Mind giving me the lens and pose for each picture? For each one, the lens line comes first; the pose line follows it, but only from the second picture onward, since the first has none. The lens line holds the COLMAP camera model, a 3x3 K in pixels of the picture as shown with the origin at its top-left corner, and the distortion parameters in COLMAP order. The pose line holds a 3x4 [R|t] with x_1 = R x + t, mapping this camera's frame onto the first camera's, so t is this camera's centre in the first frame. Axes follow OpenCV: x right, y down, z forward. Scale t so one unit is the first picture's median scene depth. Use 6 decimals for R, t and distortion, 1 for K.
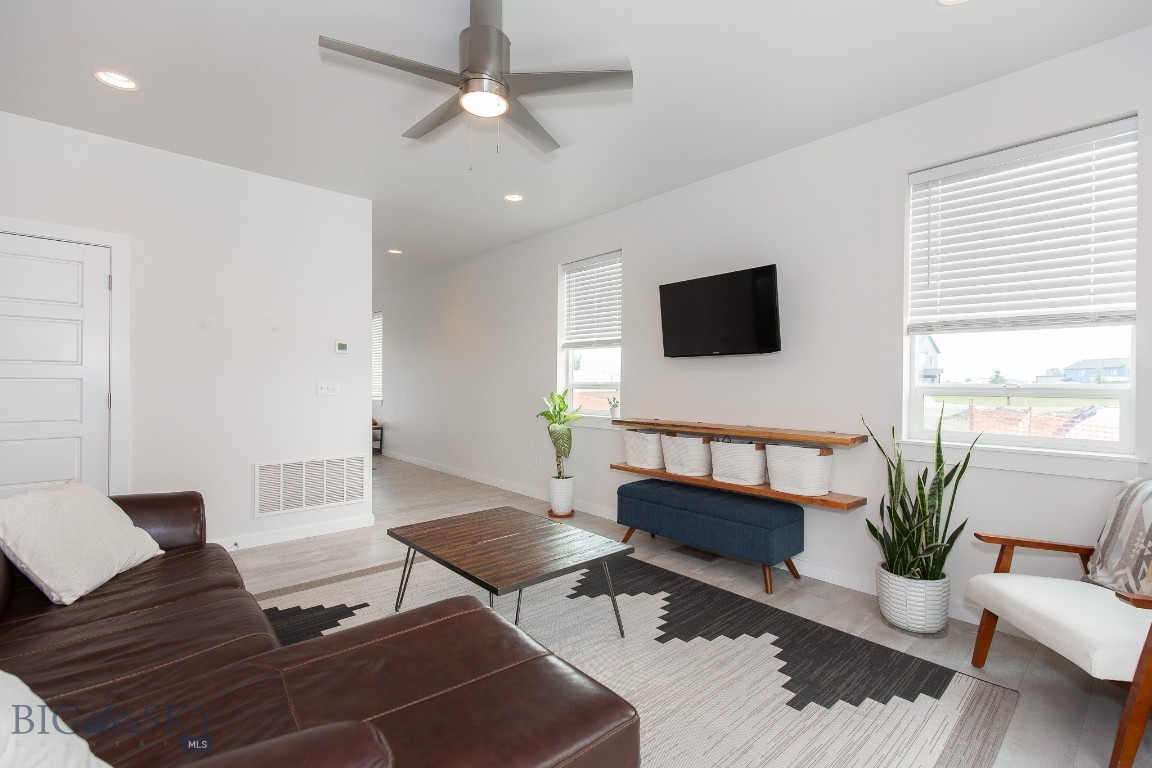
lens RADIAL K [[521.2, 0, 573.9], [0, 521.2, 388.4], [0, 0, 1]] dist [0.010457, -0.001628]
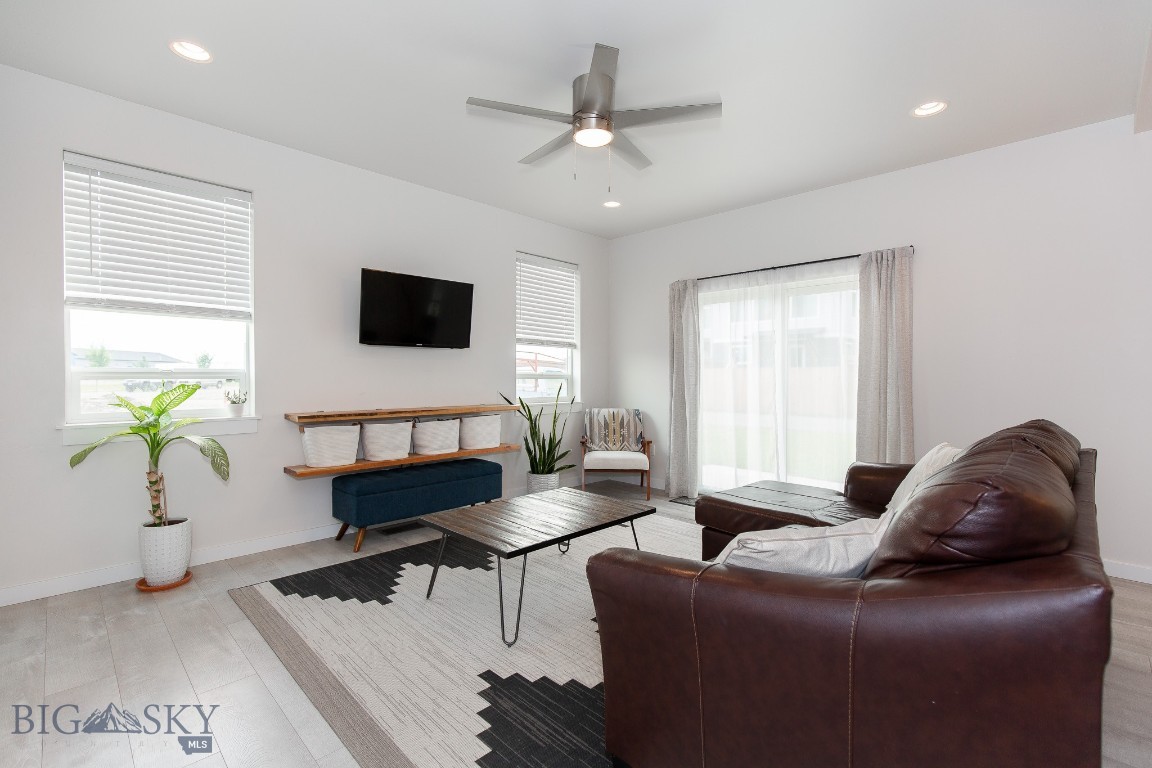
lens RADIAL K [[521.2, 0, 590.8], [0, 521.2, 382.7], [0, 0, 1]] dist [0.010457, -0.001628]
pose [[-0.075792, -0.019452, 0.996934, -0.900009], [0.006291, 0.999780, 0.019985, -0.005419], [-0.997104, 0.007787, -0.075653, 0.719304]]
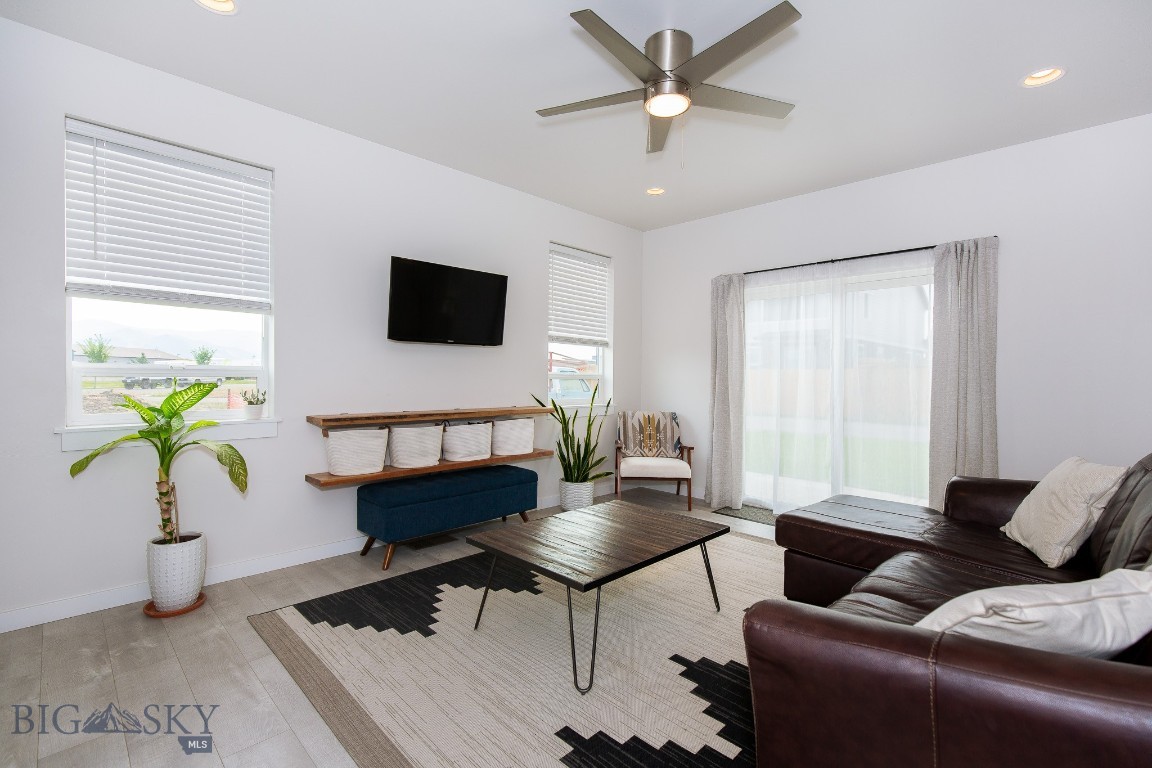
lens RADIAL K [[521.2, 0, 587.9], [0, 521.2, 383.3], [0, 0, 1]] dist [0.010457, -0.001628]
pose [[-0.073939, -0.020032, 0.997062, -0.796361], [-0.001502, 0.999799, 0.019976, -0.004886], [-0.997262, -0.000021, -0.073954, 0.809793]]
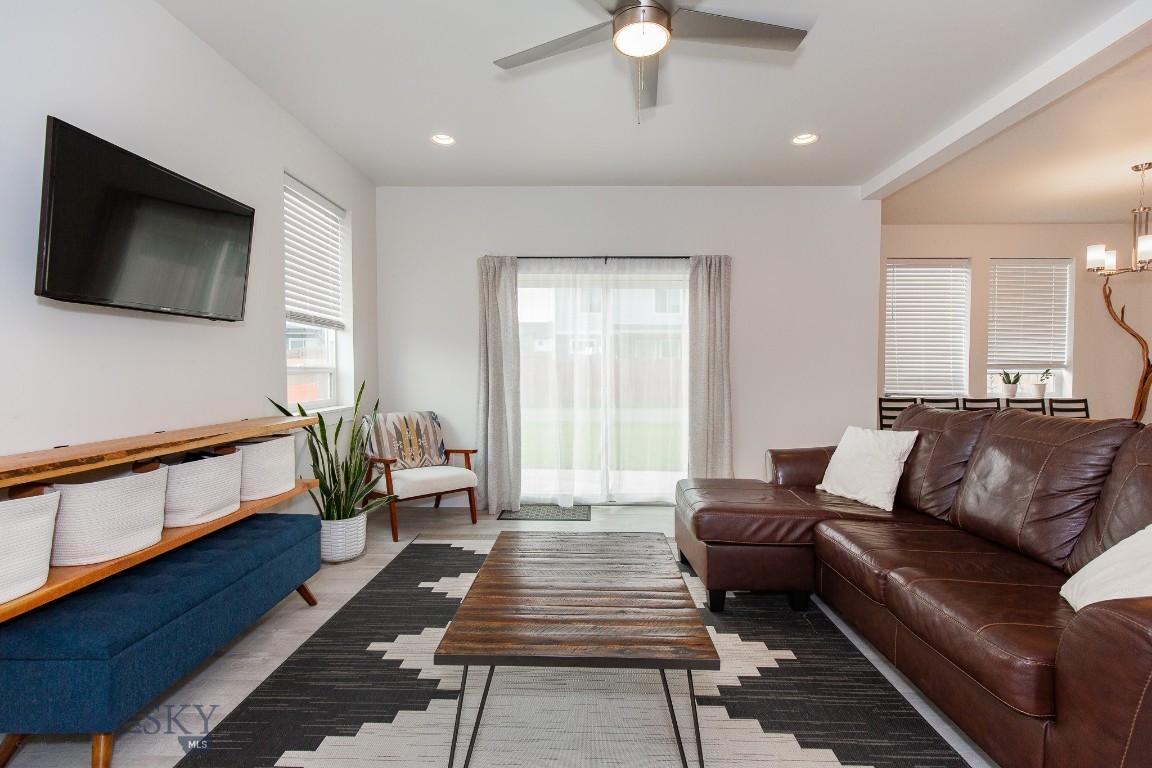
lens RADIAL K [[521.2, 0, 579.6], [0, 521.2, 384.5], [0, 0, 1]] dist [0.010457, -0.001628]
pose [[-0.737921, -0.029486, 0.674243, -0.450938], [-0.000676, 0.999077, 0.042952, -0.010793], [-0.674887, 0.031239, -0.737260, 1.125894]]
